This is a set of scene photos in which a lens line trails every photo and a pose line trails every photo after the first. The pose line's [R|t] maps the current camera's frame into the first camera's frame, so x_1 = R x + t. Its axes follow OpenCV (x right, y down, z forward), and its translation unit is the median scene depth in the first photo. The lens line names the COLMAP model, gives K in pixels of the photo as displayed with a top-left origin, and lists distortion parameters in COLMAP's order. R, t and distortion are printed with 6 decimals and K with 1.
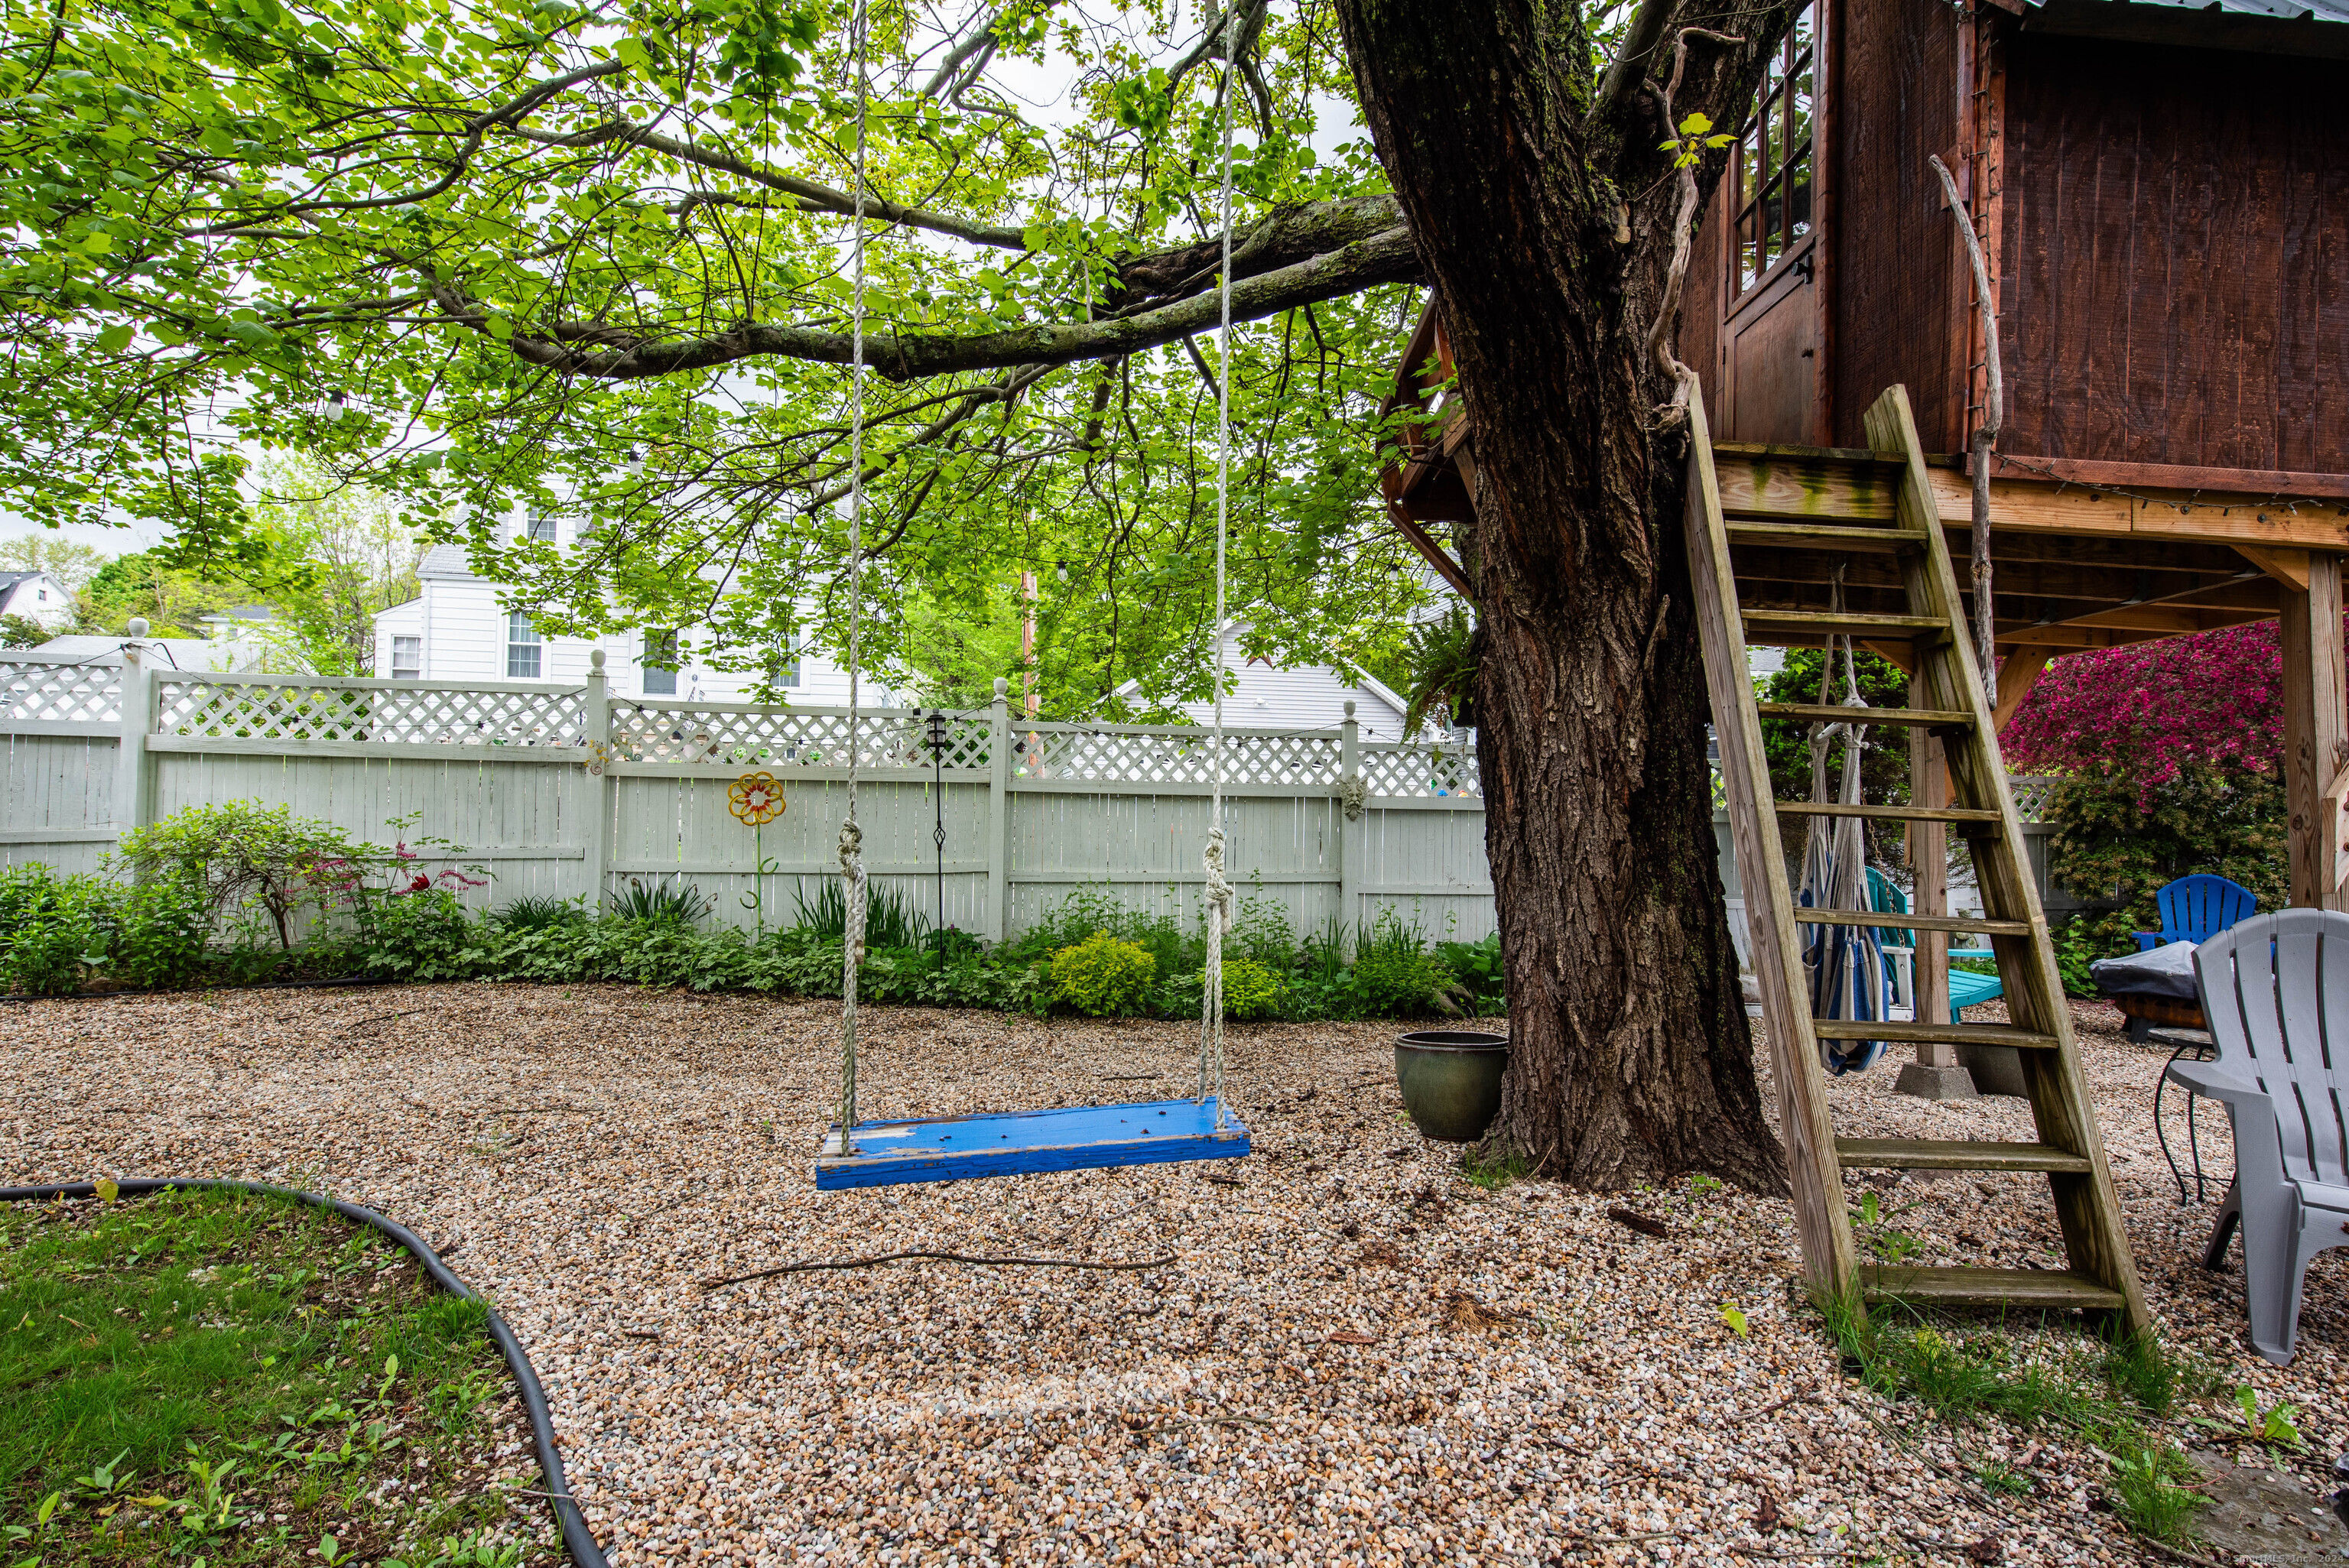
lens RADIAL K [[1154.4, 0, 1175.2], [0, 1154.4, 790.6], [0, 0, 1]] dist [-0.005642, -0.001527]
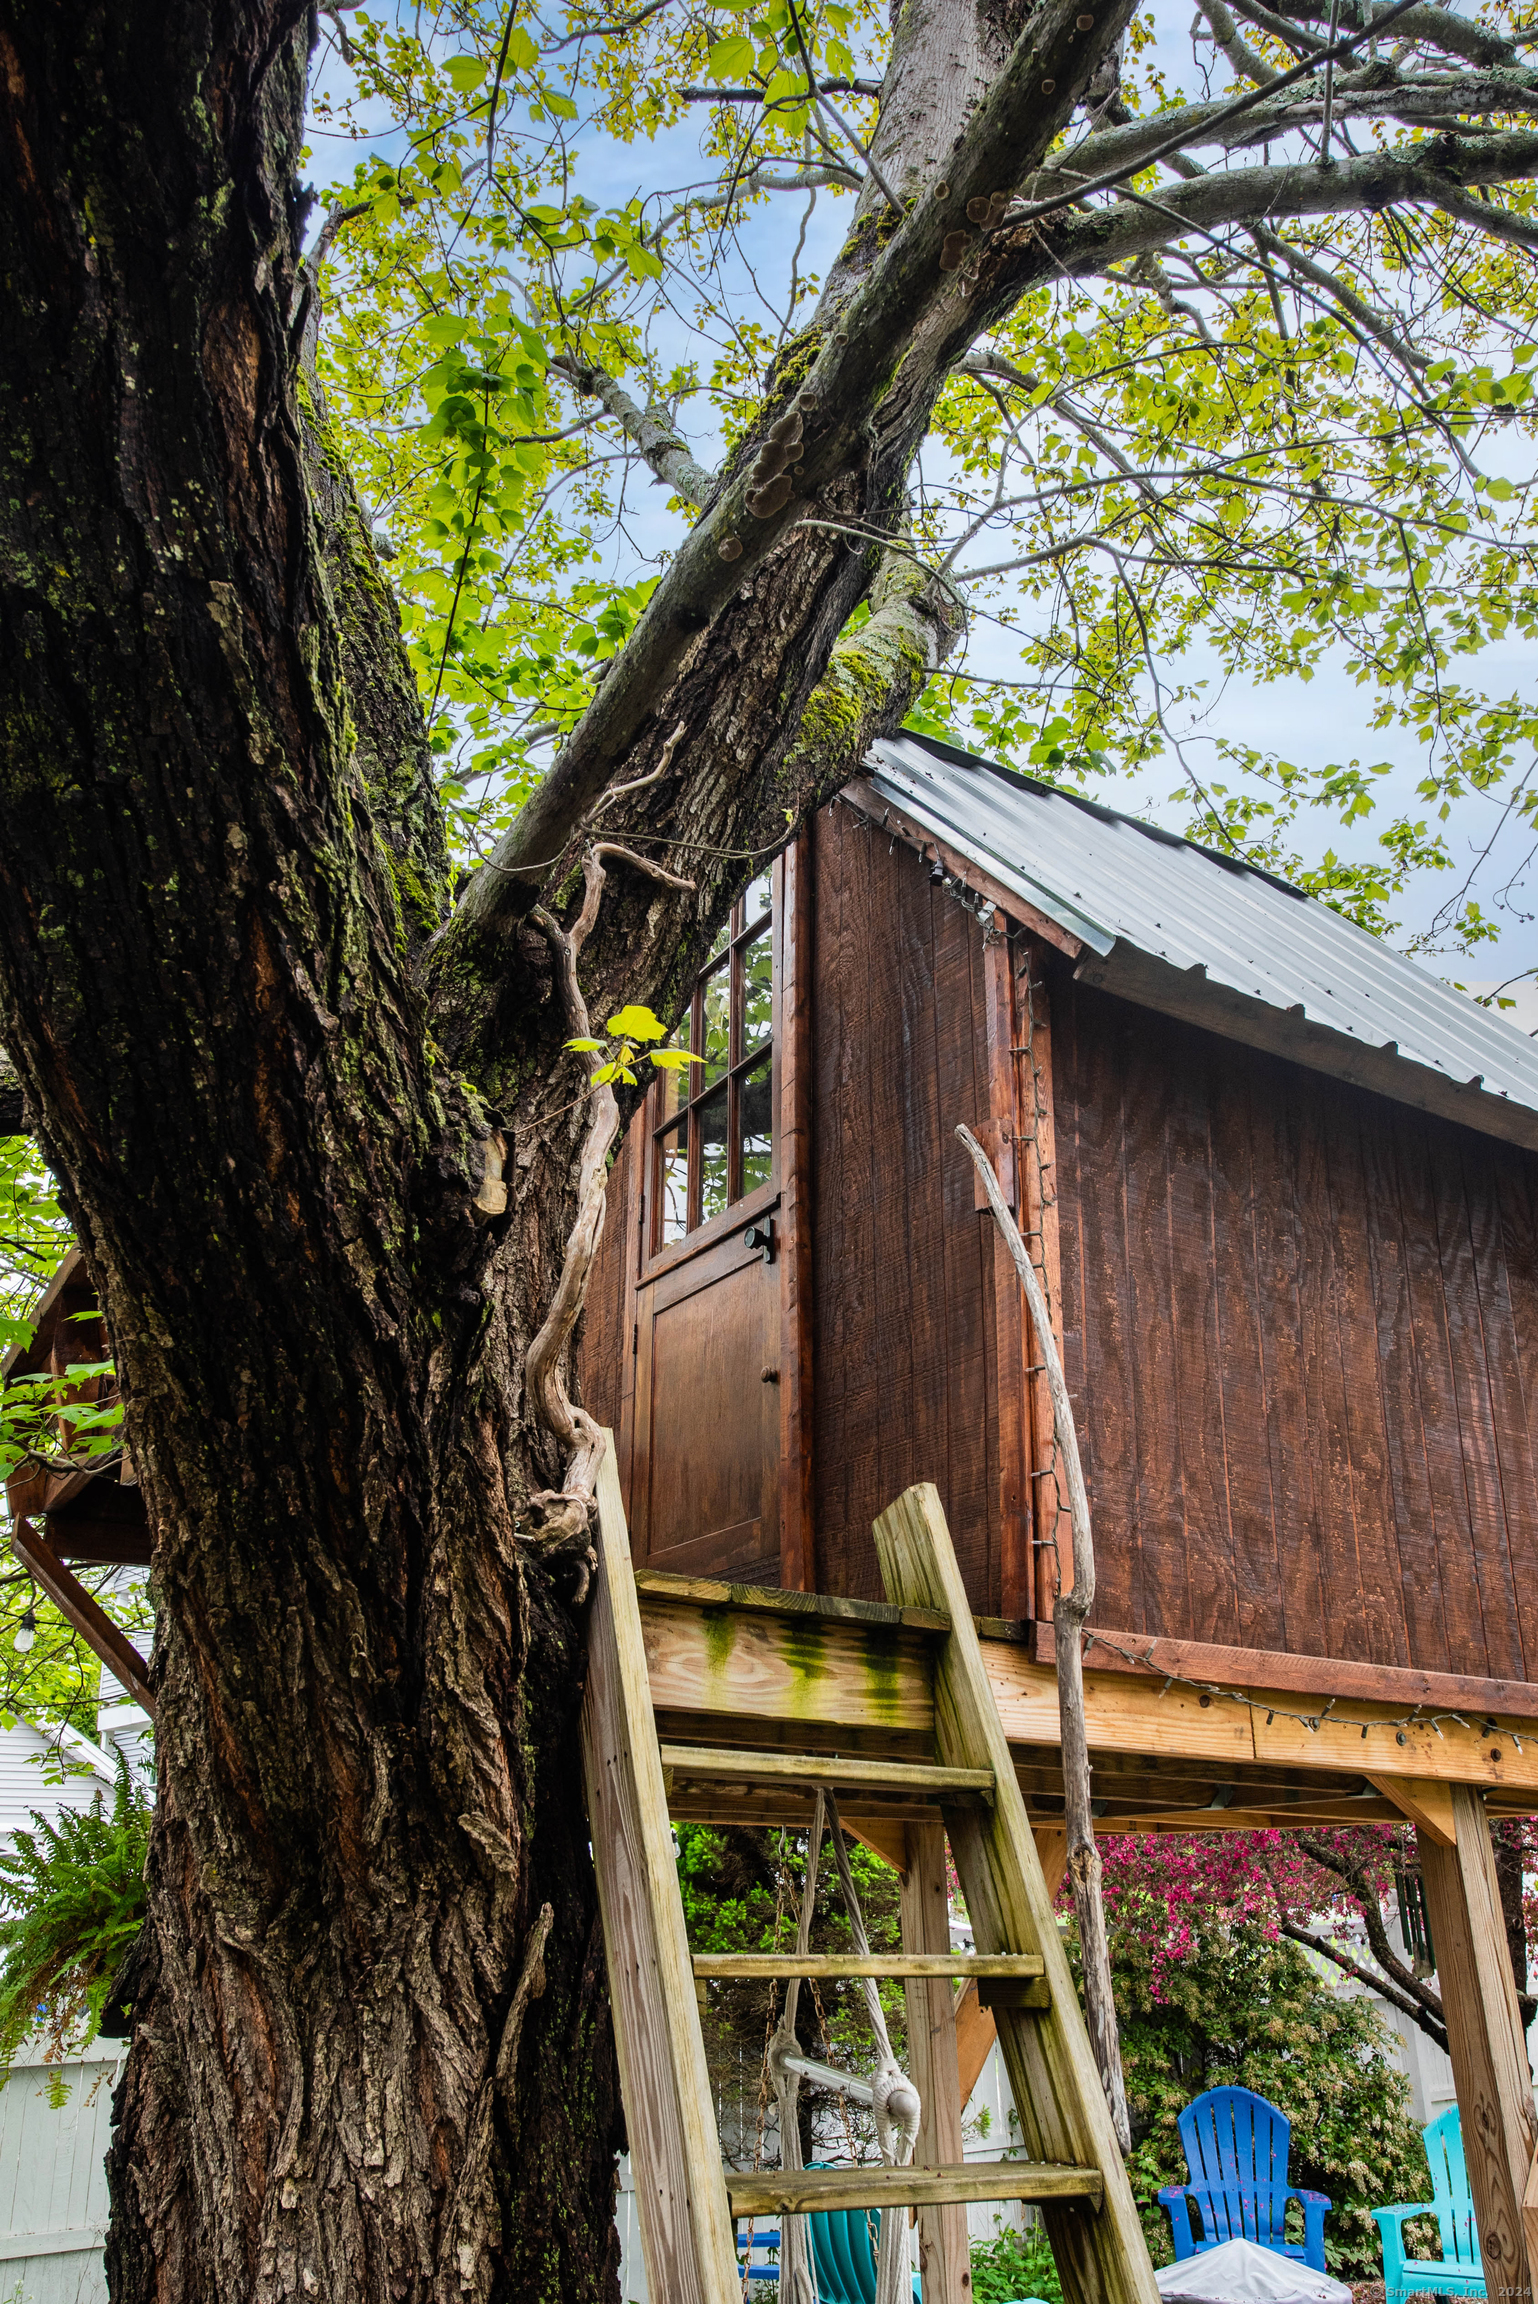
lens RADIAL K [[1836.4, 0, 792.1], [0, 1836.4, 1229.3], [0, 0, 1]] dist [-0.008572, 0.004782]
pose [[0.852517, 0.154082, 0.499473, 0.096356], [0.018084, 0.946298, -0.322789, -0.183625], [-0.522386, 0.284215, 0.803949, 0.269900]]
